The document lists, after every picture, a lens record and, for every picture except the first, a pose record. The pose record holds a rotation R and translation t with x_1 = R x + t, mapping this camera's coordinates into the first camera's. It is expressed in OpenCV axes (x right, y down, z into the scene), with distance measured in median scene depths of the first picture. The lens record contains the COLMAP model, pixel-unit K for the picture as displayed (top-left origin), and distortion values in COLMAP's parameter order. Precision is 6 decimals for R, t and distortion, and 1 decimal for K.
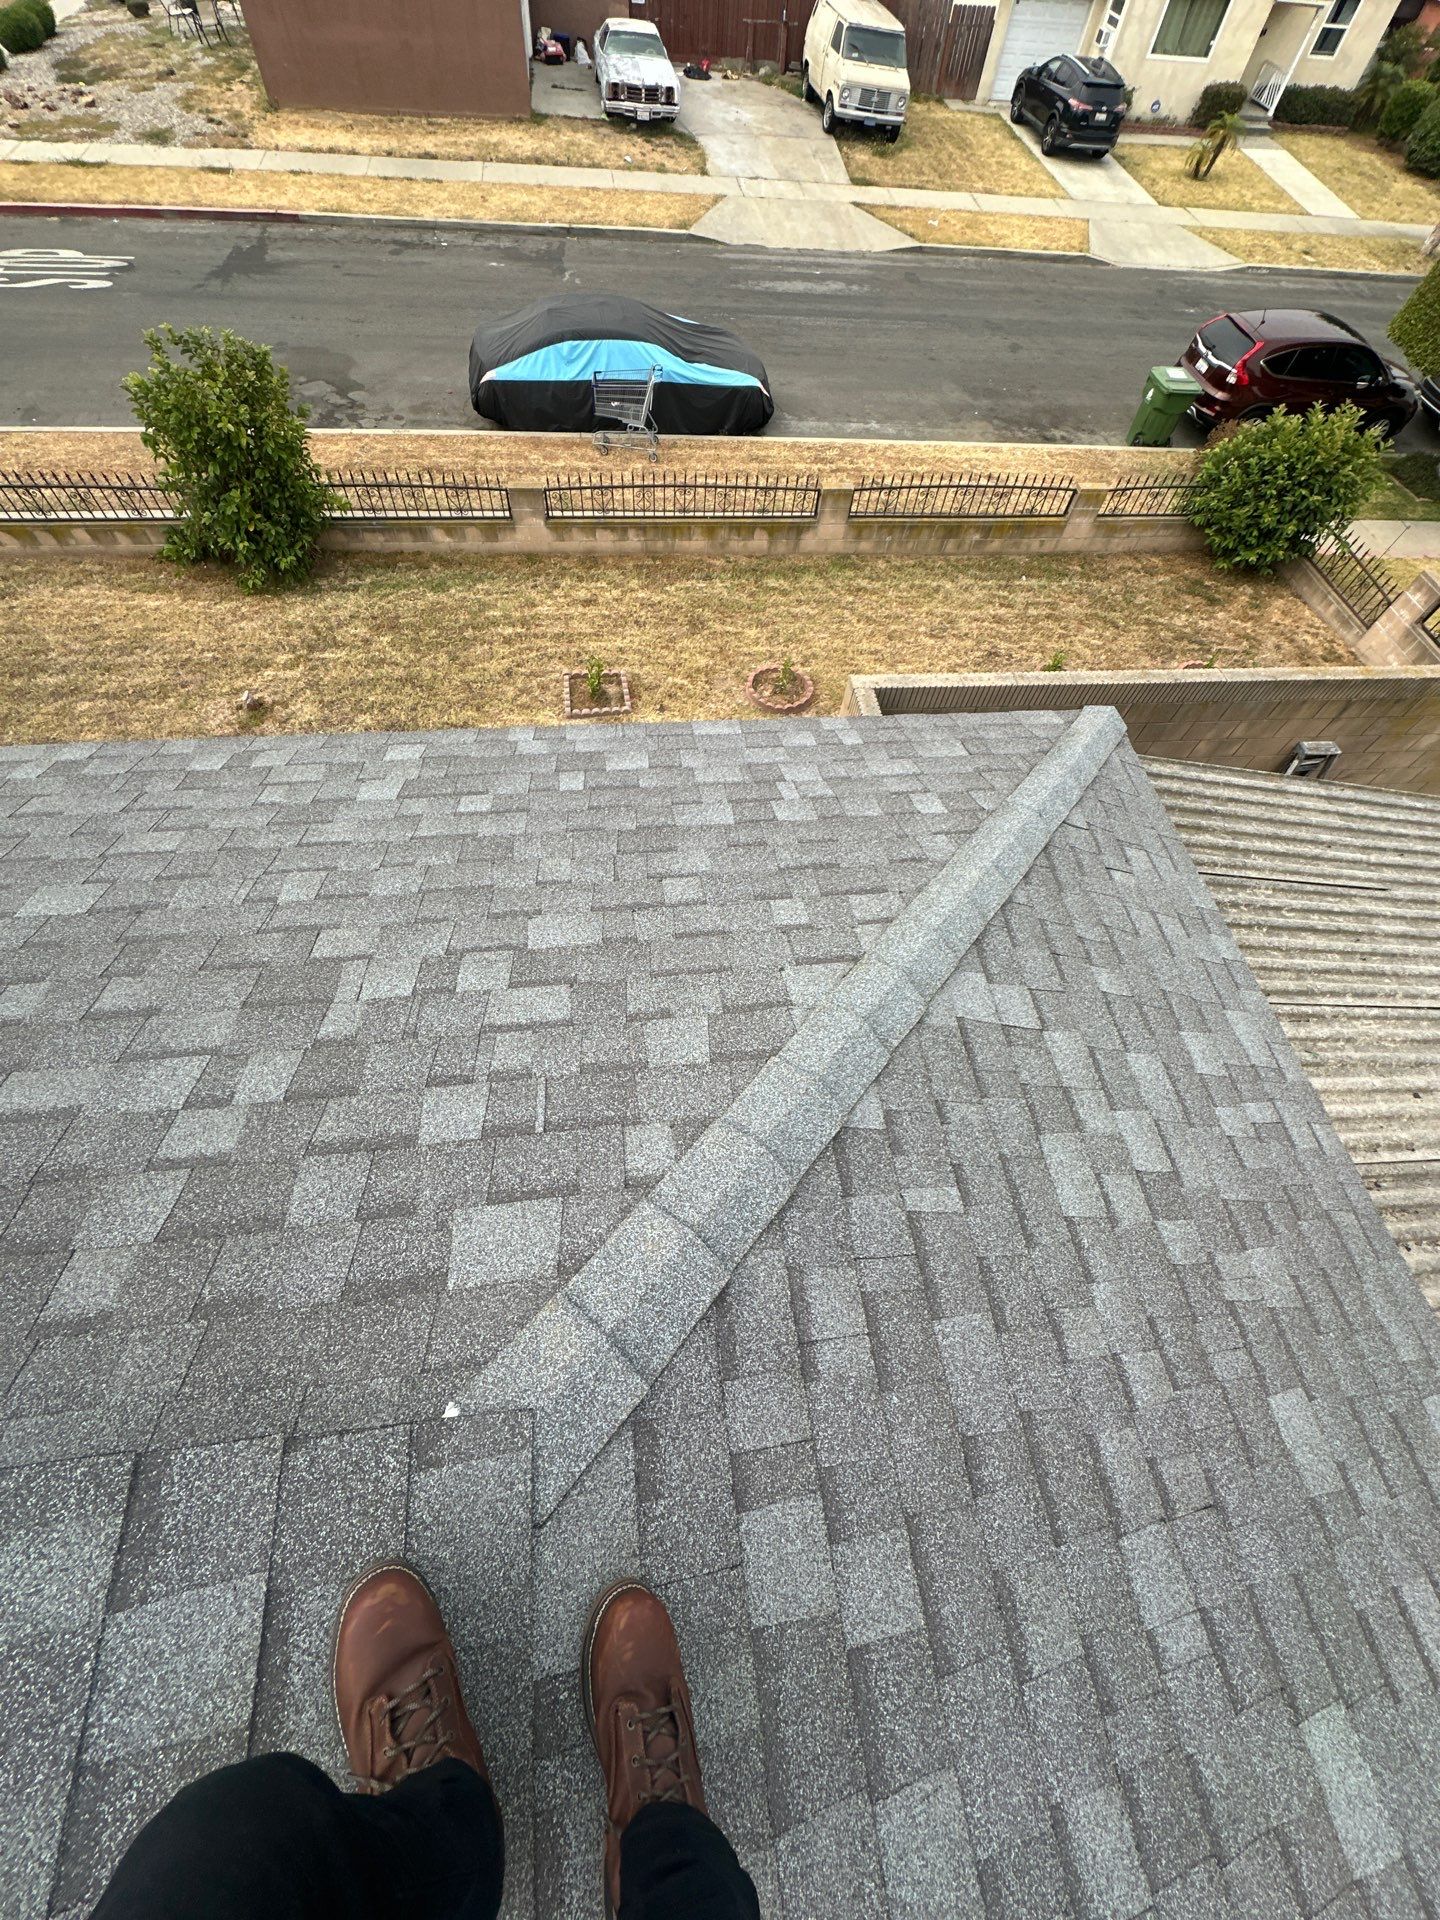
lens RADIAL K [[787.4, 0, 720.0], [0, 787.4, 960.0], [0, 0, 1]] dist [-0.001025, -0.000300]
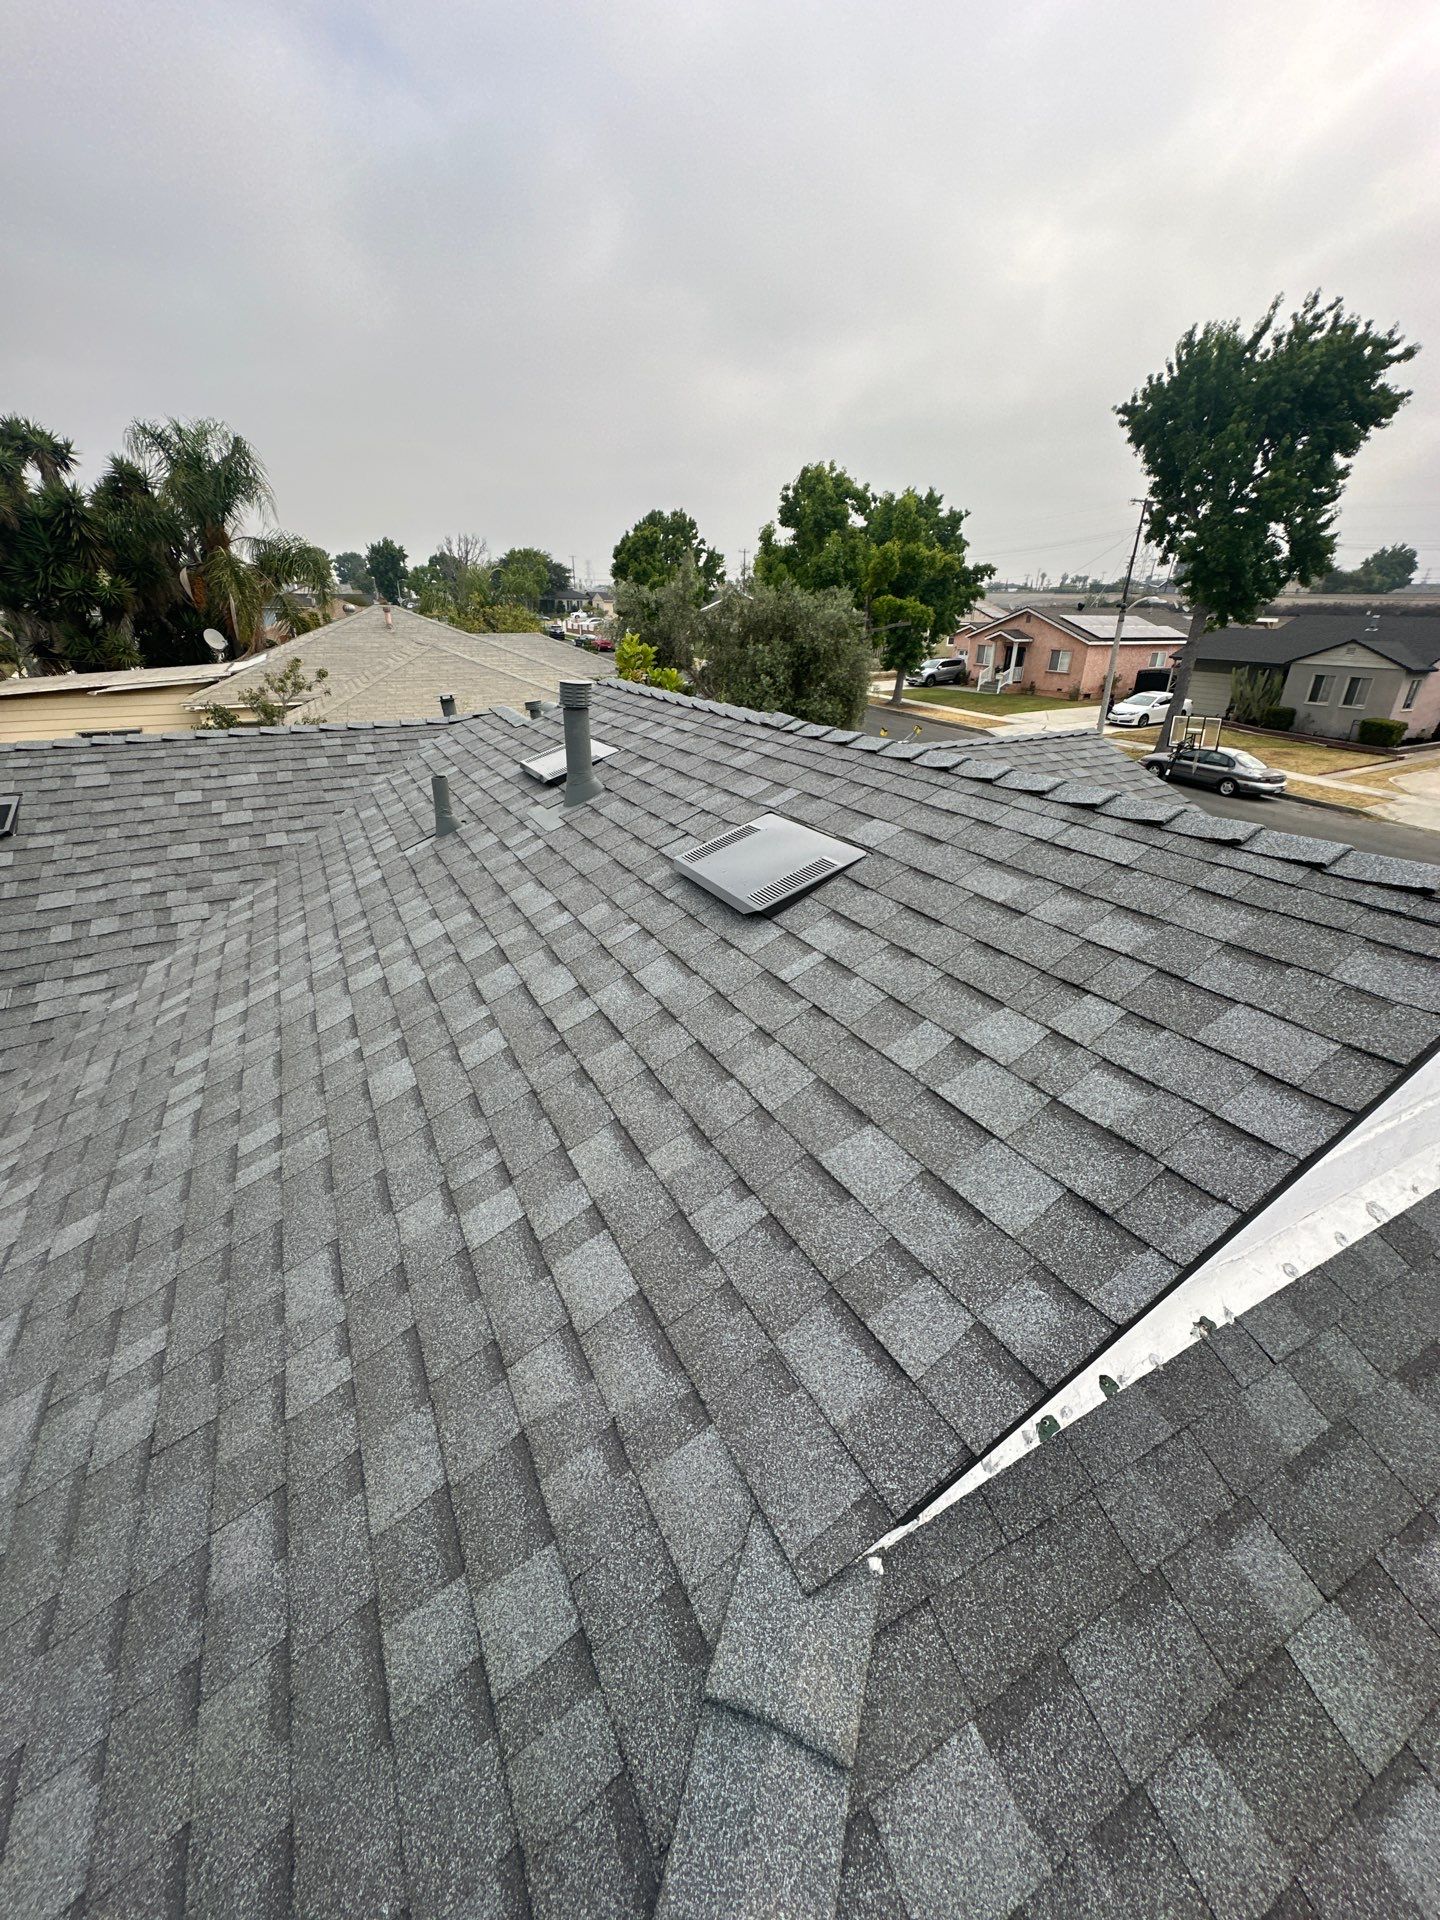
lens RADIAL K [[787.4, 0, 720.0], [0, 787.4, 960.0], [0, 0, 1]] dist [-0.001025, -0.000300]
pose [[-0.934592, 0.069971, -0.348772, 0.140086], [-0.336673, 0.142555, 0.930768, -0.389096], [0.114846, 0.987311, -0.109673, 0.275202]]
